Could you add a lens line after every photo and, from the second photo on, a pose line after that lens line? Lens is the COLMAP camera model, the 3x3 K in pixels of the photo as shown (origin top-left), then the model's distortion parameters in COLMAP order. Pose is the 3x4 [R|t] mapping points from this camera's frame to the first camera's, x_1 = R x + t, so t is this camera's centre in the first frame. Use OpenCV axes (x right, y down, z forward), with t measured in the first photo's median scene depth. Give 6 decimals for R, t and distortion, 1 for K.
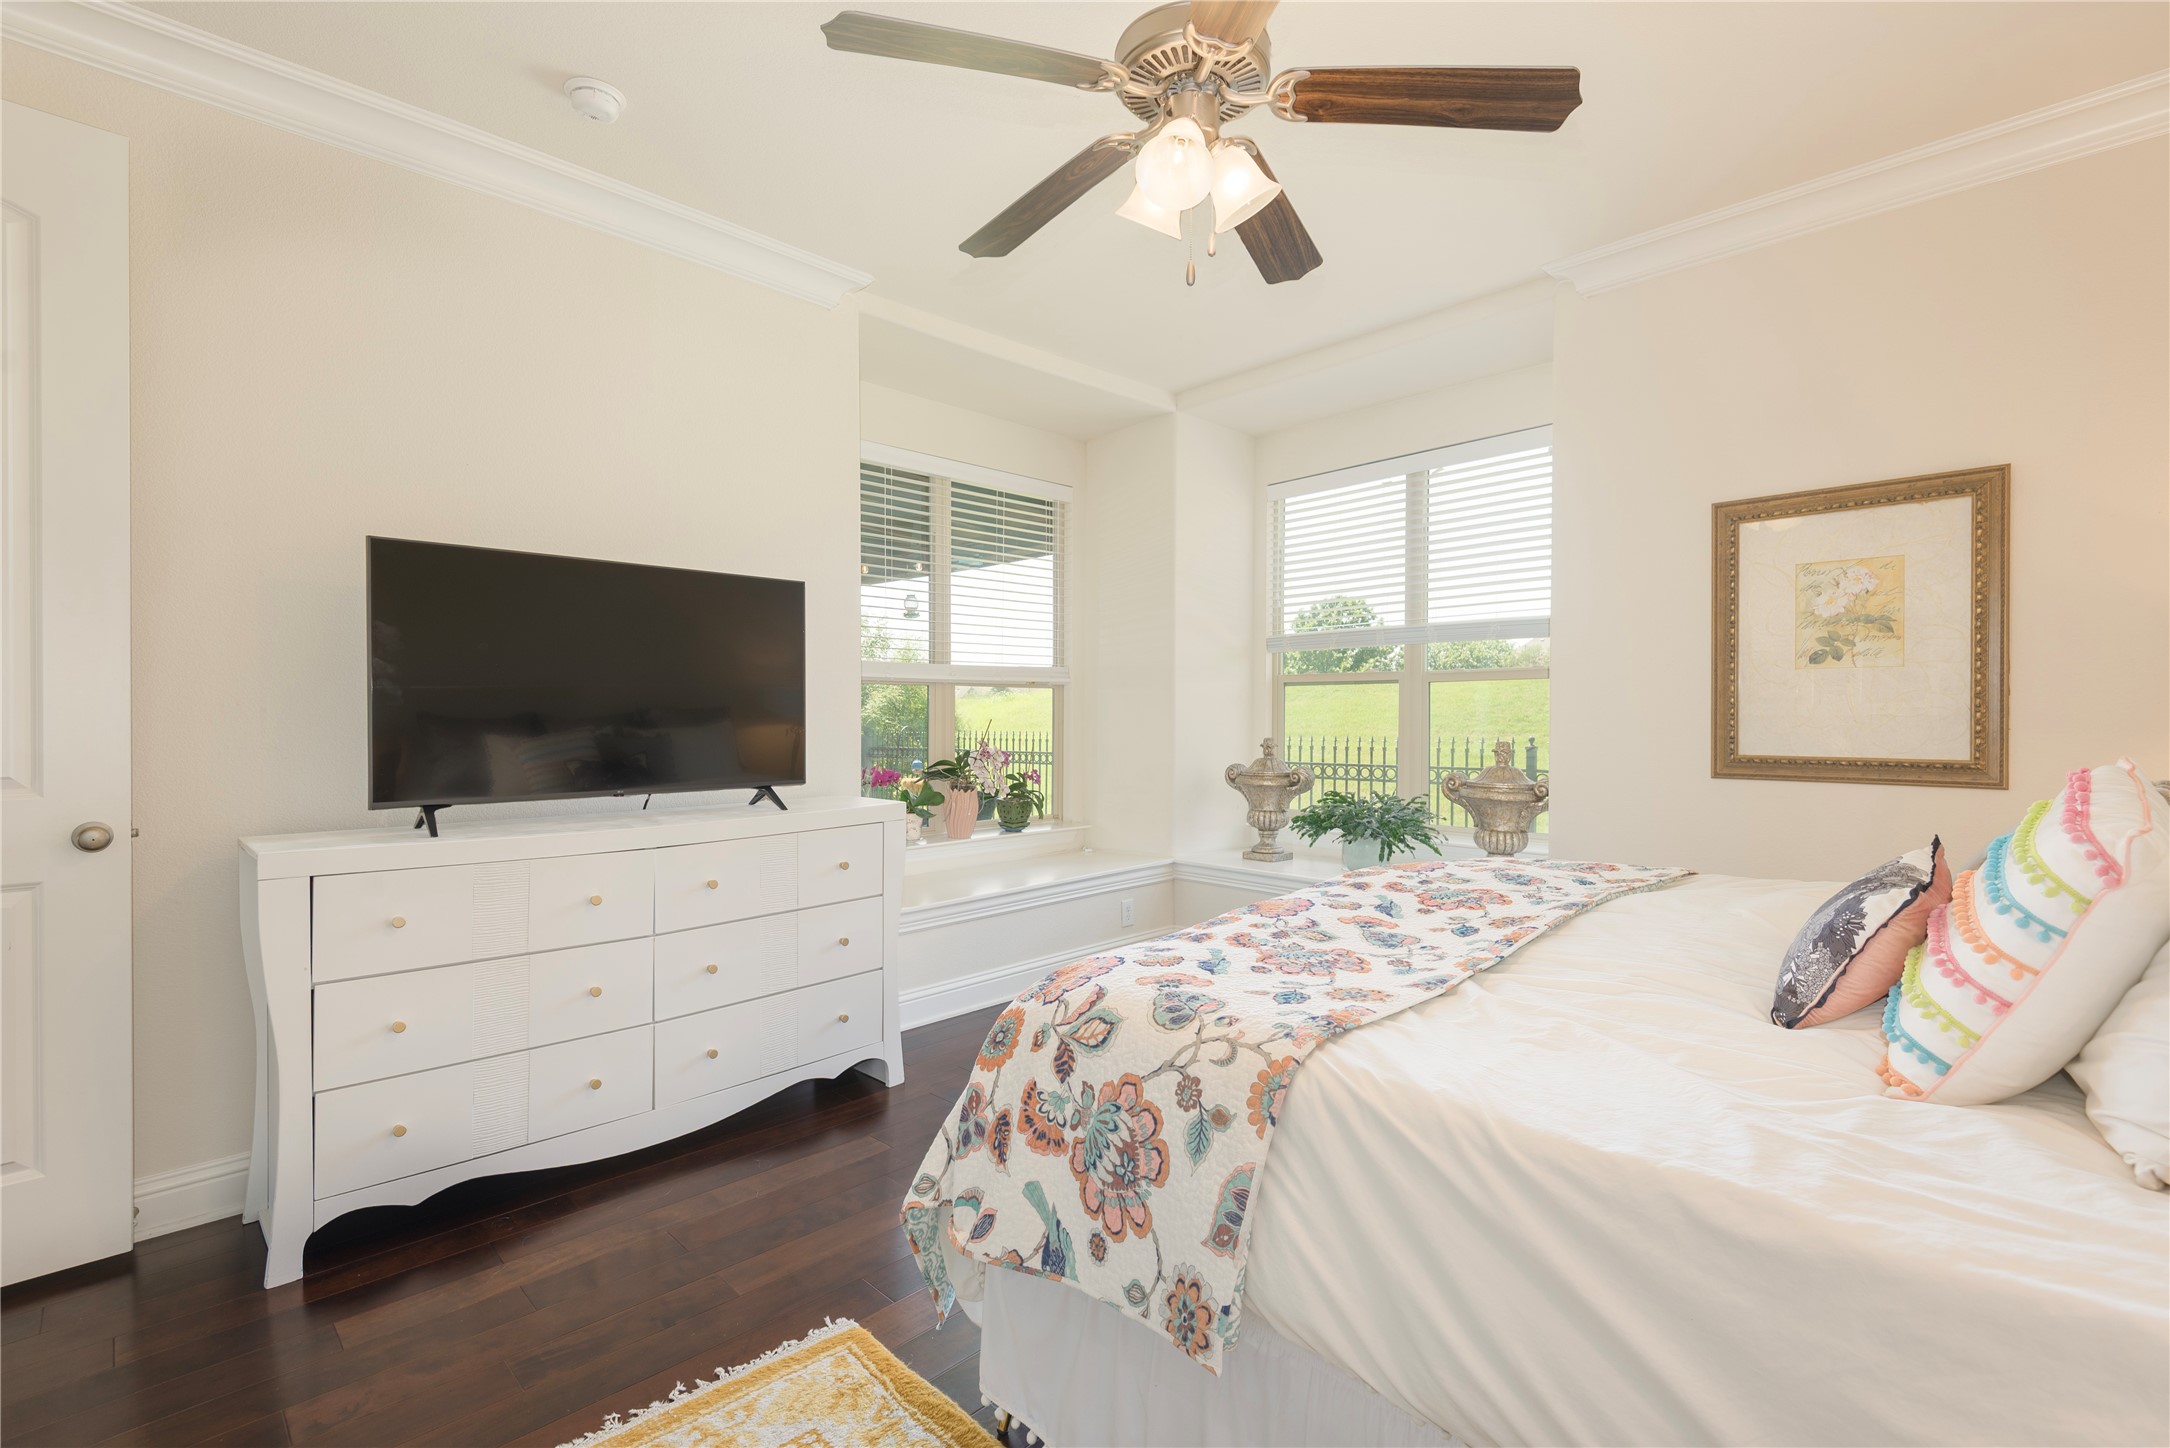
lens RADIAL K [[984.1, 0, 1082.5], [0, 984.1, 718.6], [0, 0, 1]] dist [0.025176, -0.013206]
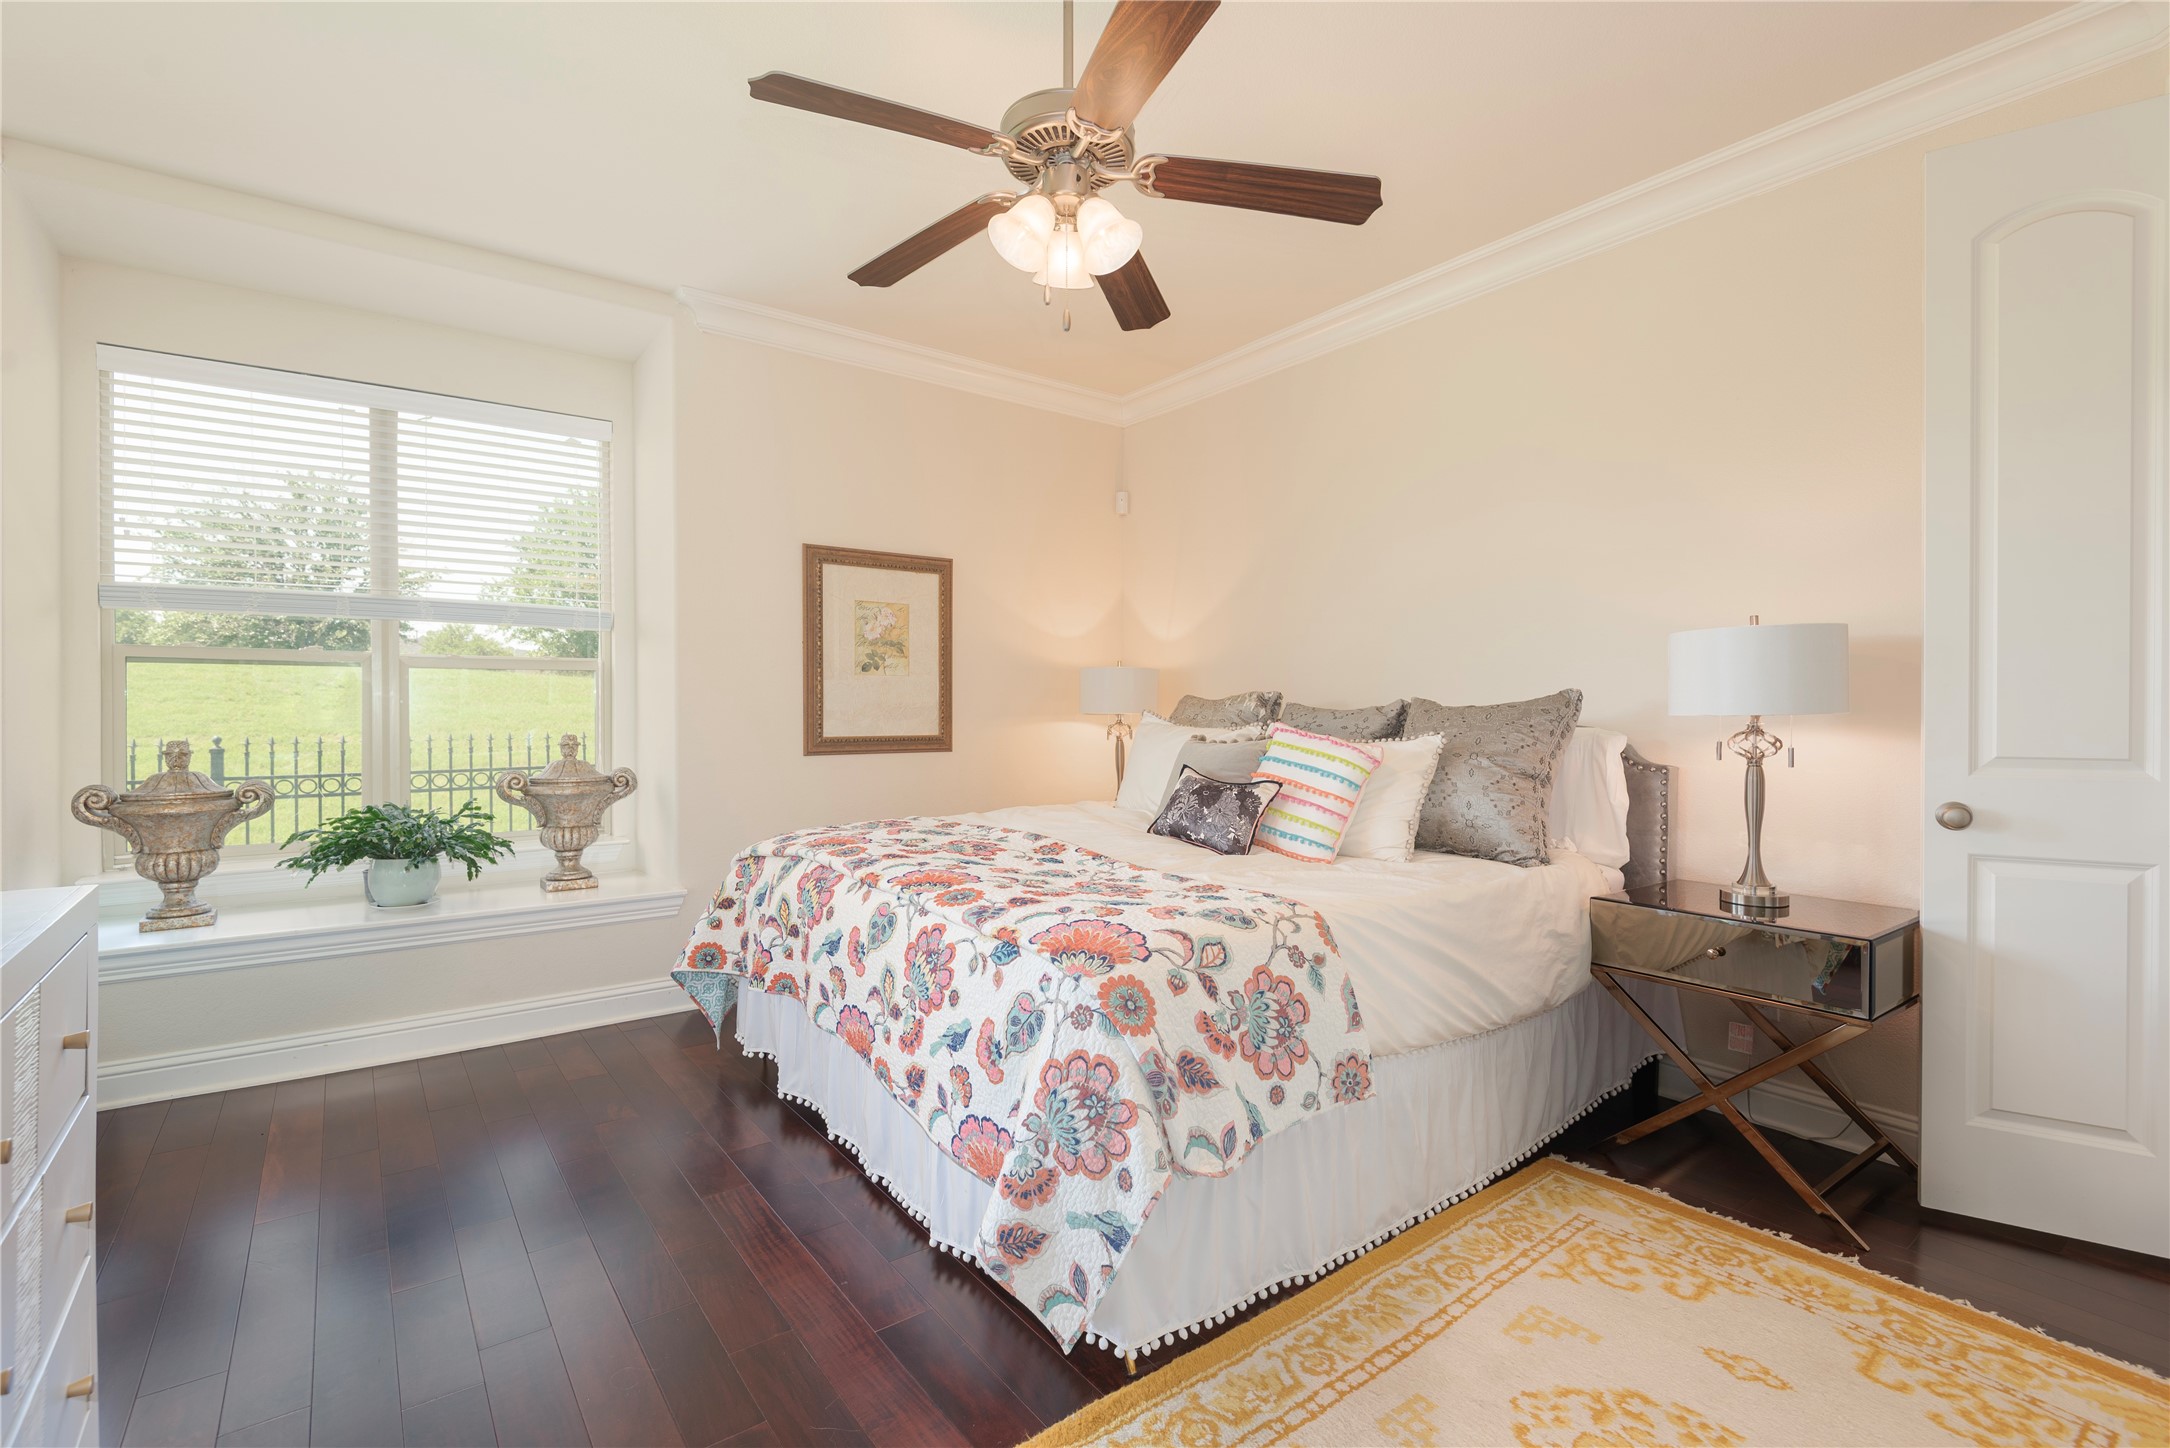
lens RADIAL K [[984.1, 0, 1079.2], [0, 984.1, 719.9], [0, 0, 1]] dist [0.025176, -0.013206]
pose [[0.125188, -0.007743, 0.992103, -0.632394], [0.004431, 0.999964, 0.007246, 0.005365], [-0.992123, 0.003489, 0.125218, 0.513754]]
